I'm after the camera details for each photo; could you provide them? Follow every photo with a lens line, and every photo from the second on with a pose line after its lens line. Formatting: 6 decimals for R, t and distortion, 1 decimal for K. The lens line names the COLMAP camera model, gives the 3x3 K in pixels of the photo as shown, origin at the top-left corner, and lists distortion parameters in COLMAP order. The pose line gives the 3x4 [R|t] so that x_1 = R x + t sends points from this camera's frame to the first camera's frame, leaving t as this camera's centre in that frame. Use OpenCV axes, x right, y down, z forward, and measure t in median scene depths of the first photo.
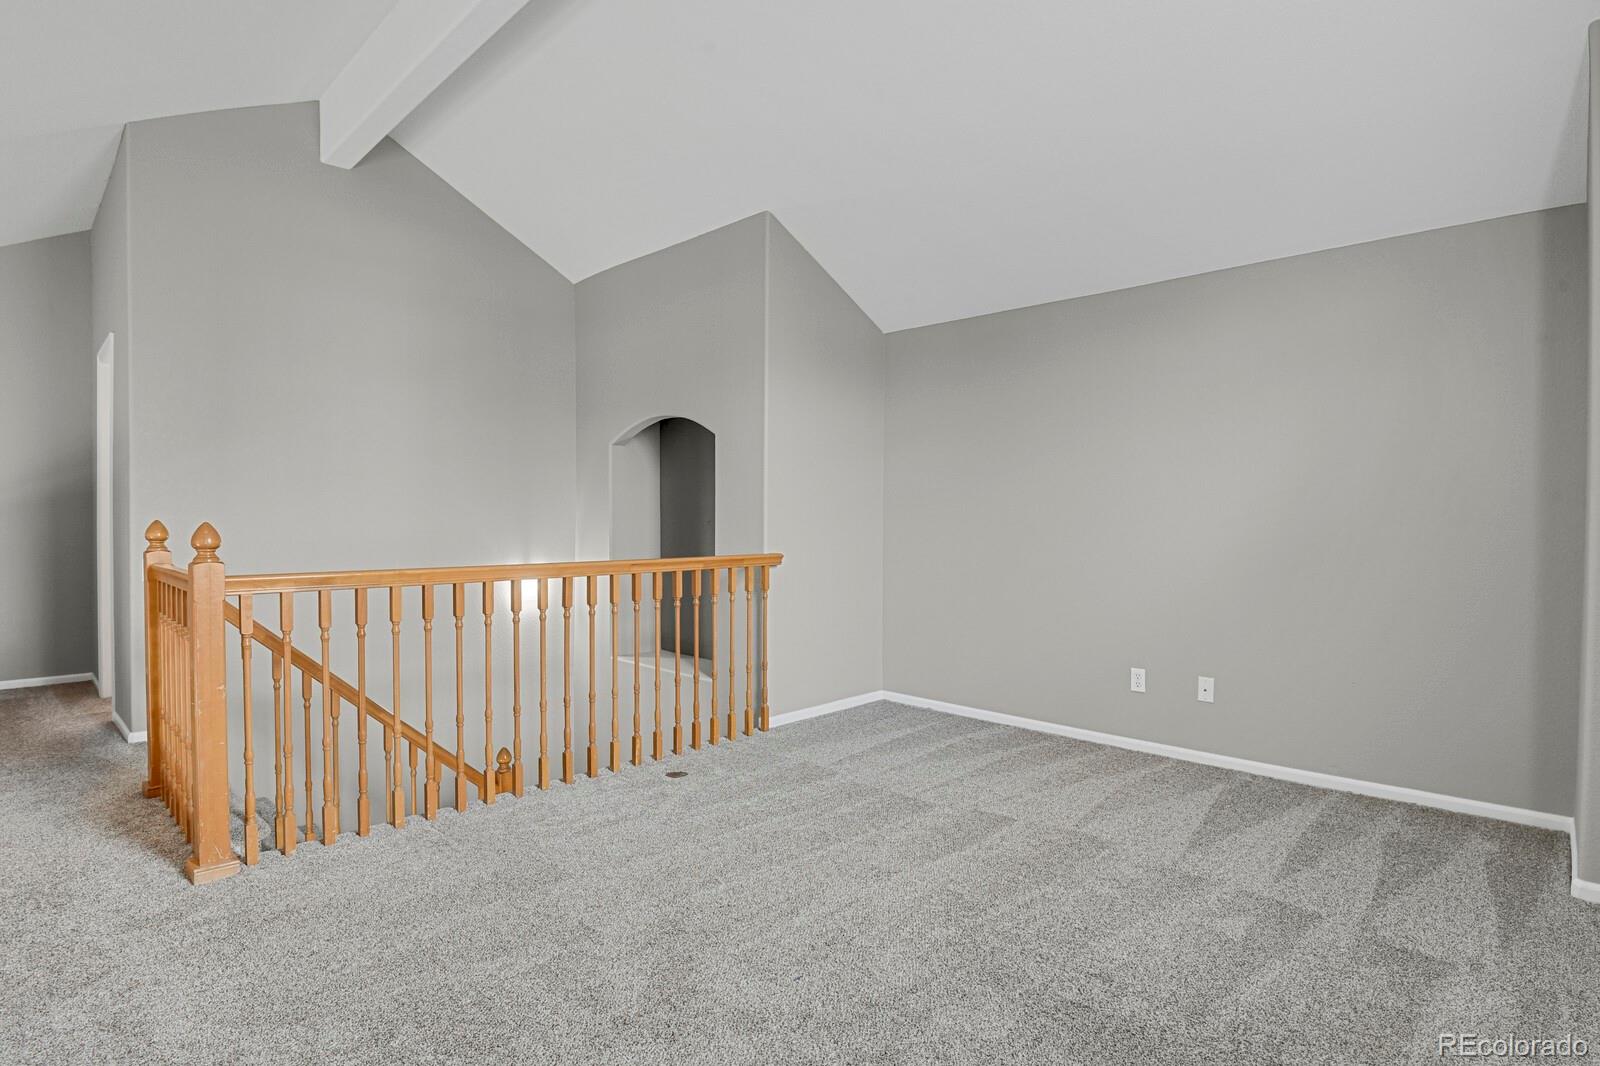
lens RADIAL K [[791.3, 0, 801.0], [0, 791.3, 531.5], [0, 0, 1]] dist [-0.022482, -0.000827]
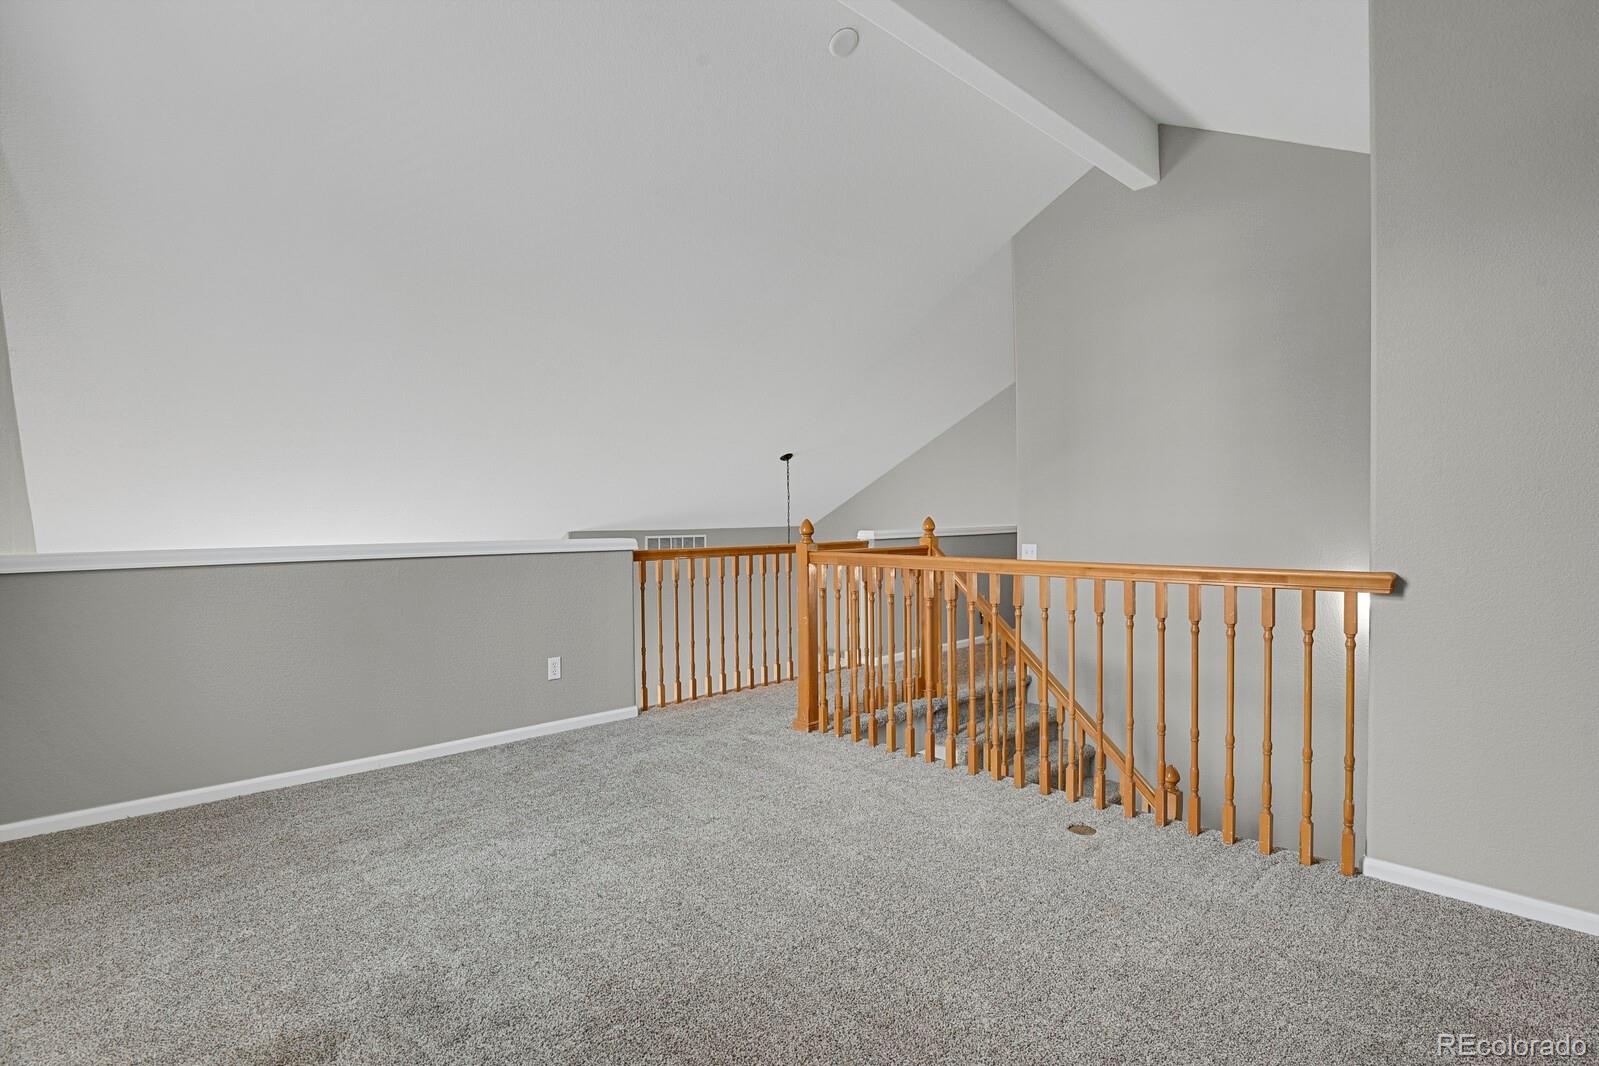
lens RADIAL K [[790.8, 0, 796.5], [0, 790.8, 529.2], [0, 0, 1]] dist [-0.022482, -0.000827]
pose [[-0.064869, 0.006668, -0.997872, 0.585343], [-0.004019, 0.999968, 0.006943, -0.004236], [0.997886, 0.004461, -0.064840, 0.673540]]
